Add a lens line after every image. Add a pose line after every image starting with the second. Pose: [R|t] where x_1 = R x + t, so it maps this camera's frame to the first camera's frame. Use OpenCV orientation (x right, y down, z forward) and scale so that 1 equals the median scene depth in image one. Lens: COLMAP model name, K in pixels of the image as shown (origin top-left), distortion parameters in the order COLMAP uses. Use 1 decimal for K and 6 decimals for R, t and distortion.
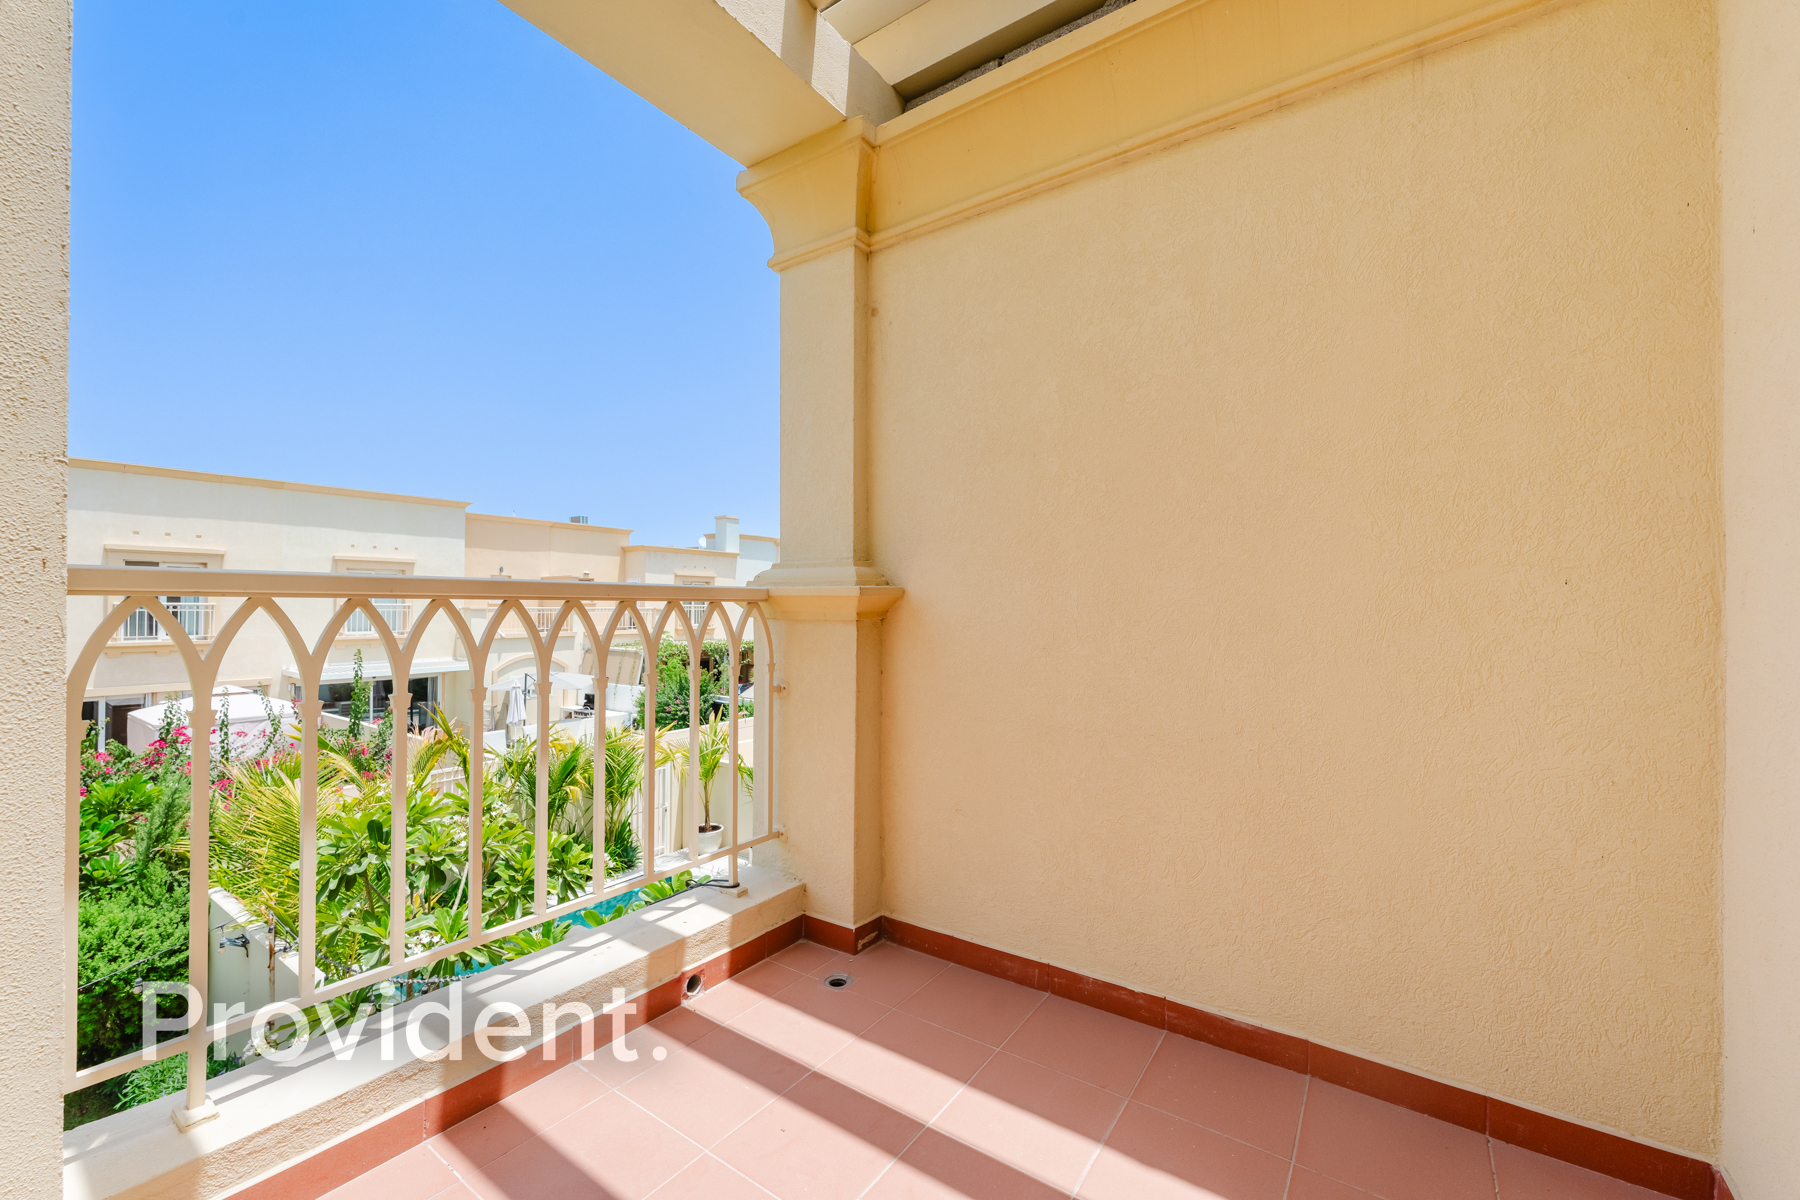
lens RADIAL K [[715.3, 0, 900.6], [0, 715.3, 603.7], [0, 0, 1]] dist [0.001693, 0.000092]
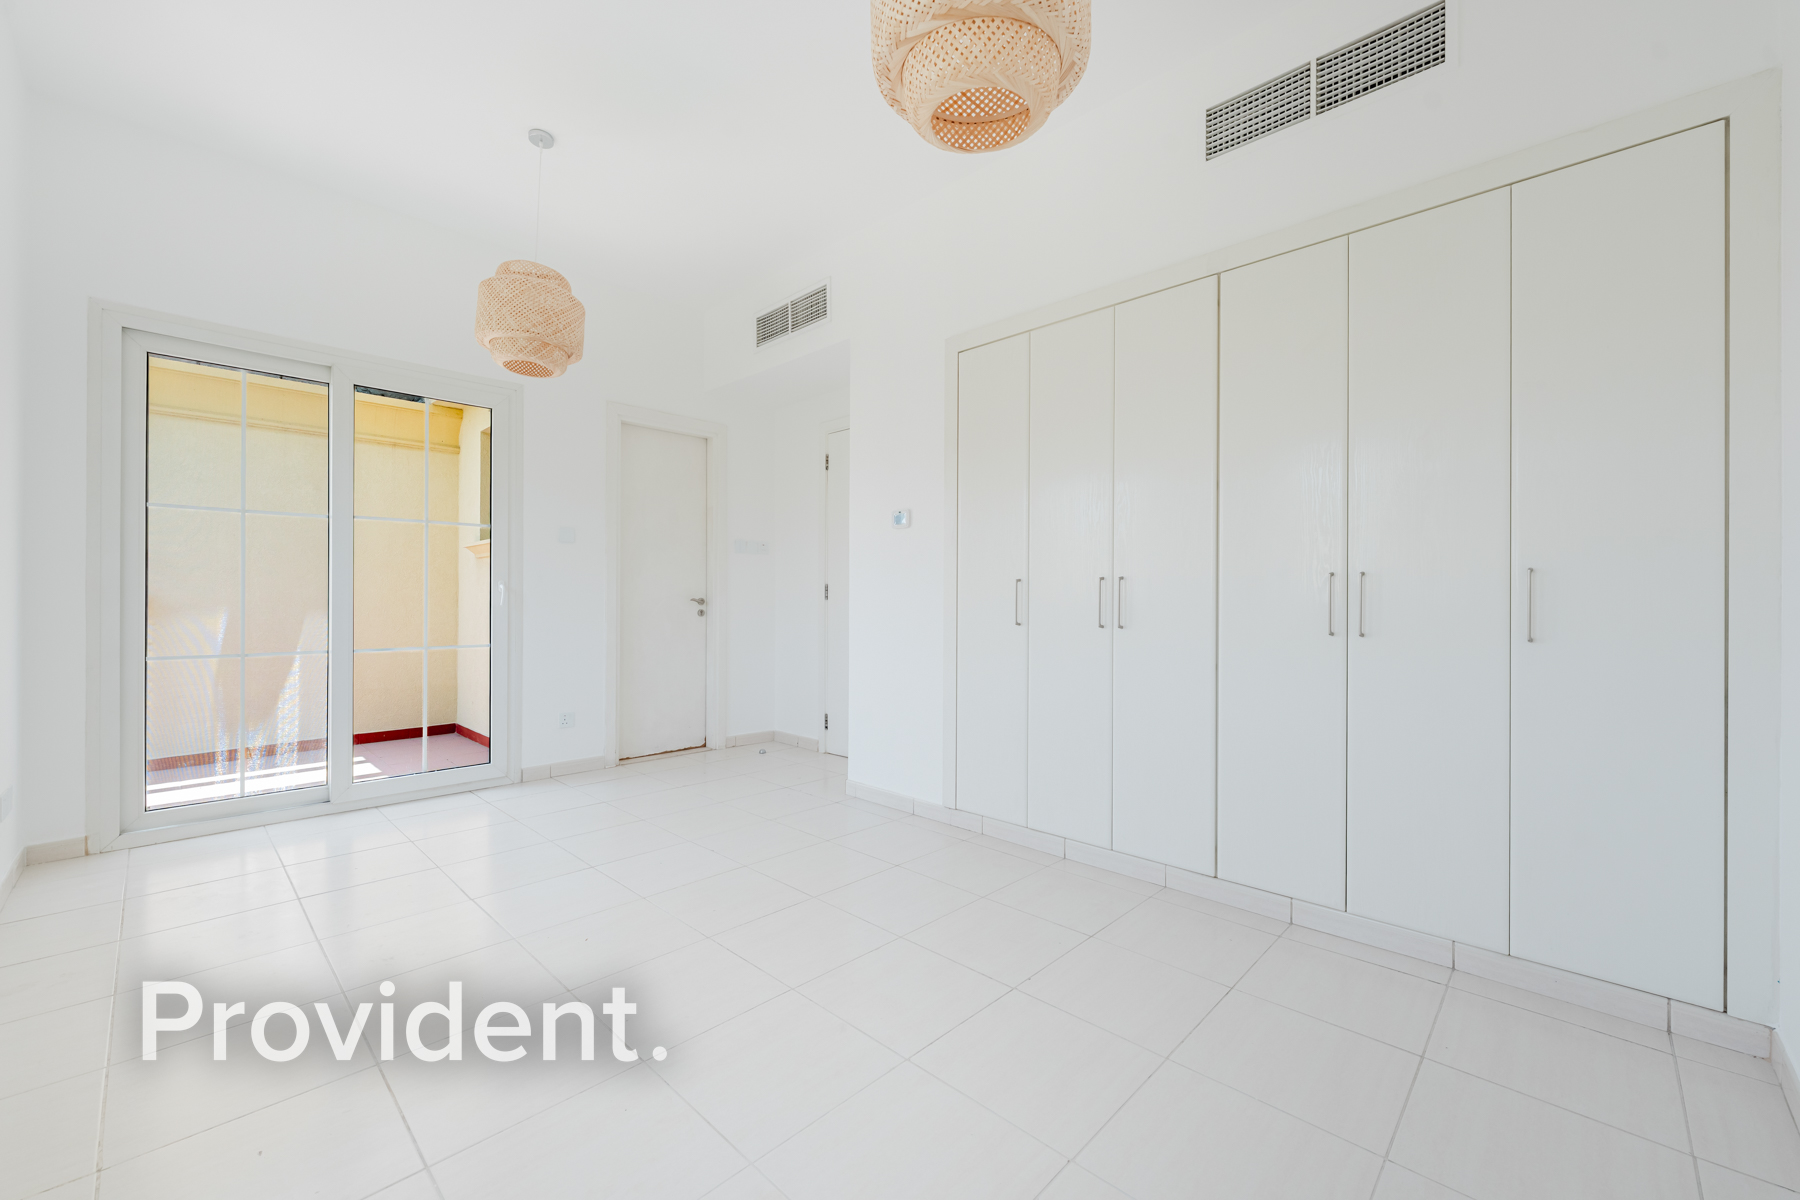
lens RADIAL K [[715.3, 0, 900.5], [0, 715.3, 601.1], [0, 0, 1]] dist [0.001693, 0.000092]
pose [[0.158830, -0.000609, 0.987306, -2.837715], [-0.005656, 0.999983, 0.001526, -0.005426], [-0.987290, -0.005827, 0.158824, -2.445274]]
